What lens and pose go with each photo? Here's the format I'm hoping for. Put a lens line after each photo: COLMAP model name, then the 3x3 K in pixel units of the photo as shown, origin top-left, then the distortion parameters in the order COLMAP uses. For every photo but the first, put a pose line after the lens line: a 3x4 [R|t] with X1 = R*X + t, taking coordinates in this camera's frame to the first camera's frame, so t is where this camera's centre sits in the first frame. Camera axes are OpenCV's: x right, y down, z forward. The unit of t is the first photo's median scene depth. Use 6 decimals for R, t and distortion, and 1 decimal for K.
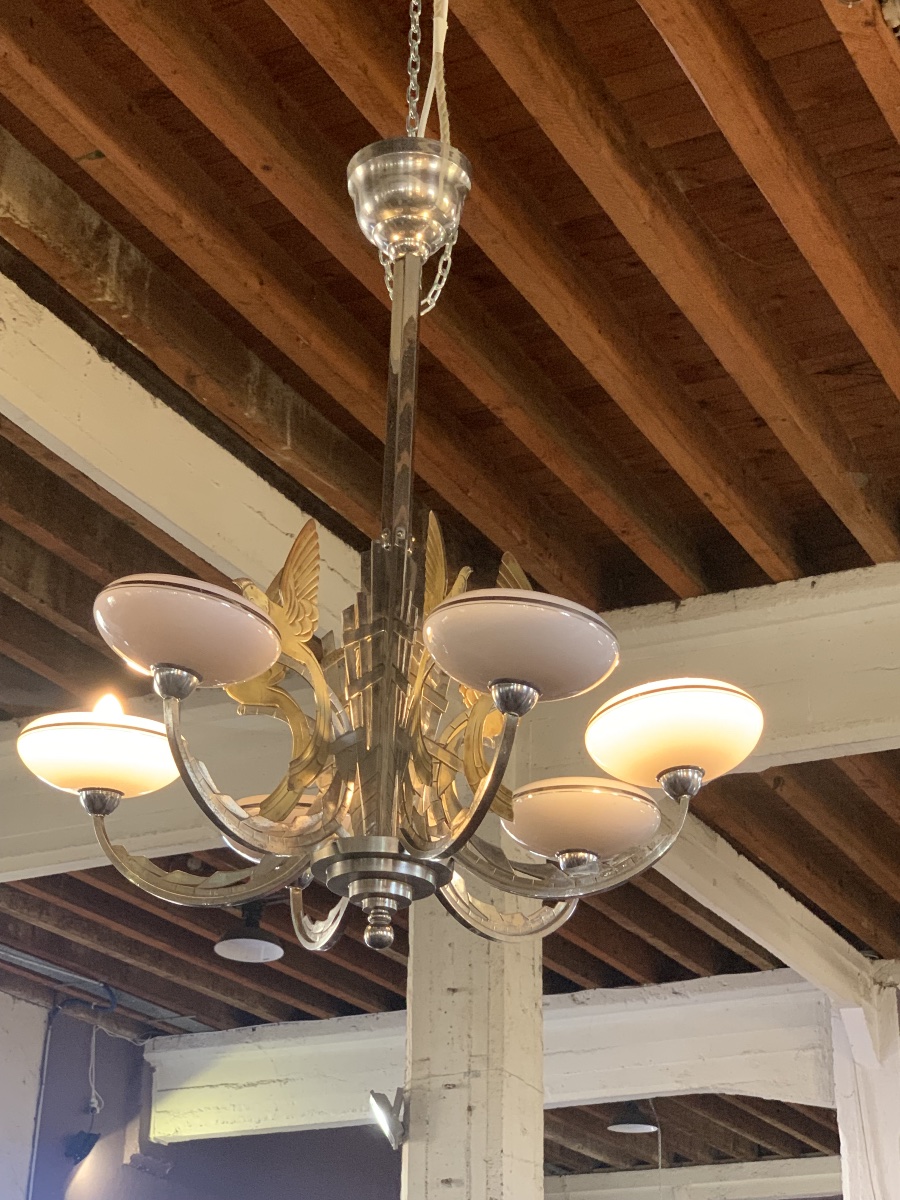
lens RADIAL K [[2303.5, 0, 450.0], [0, 2303.5, 600.0], [0, 0, 1]] dist [-0.038011, 1.502544]
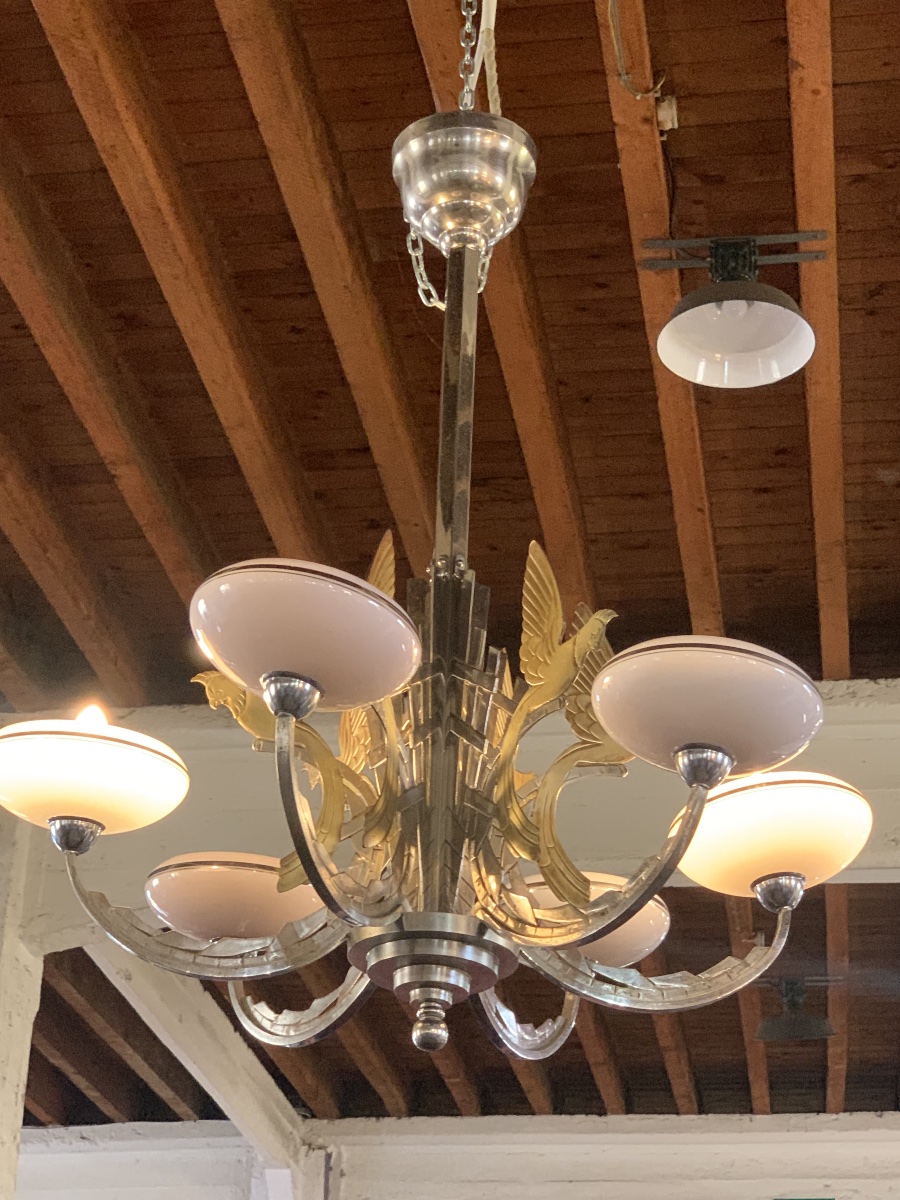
lens RADIAL K [[2458.2, 0, 450.0], [0, 2458.2, 600.0], [0, 0, 1]] dist [0.032504, 0.514038]
pose [[0.957121, 0.141776, 0.252626, -0.236356], [-0.129074, 0.989419, -0.066251, 0.042293], [-0.259346, 0.030803, 0.965293, 0.116248]]
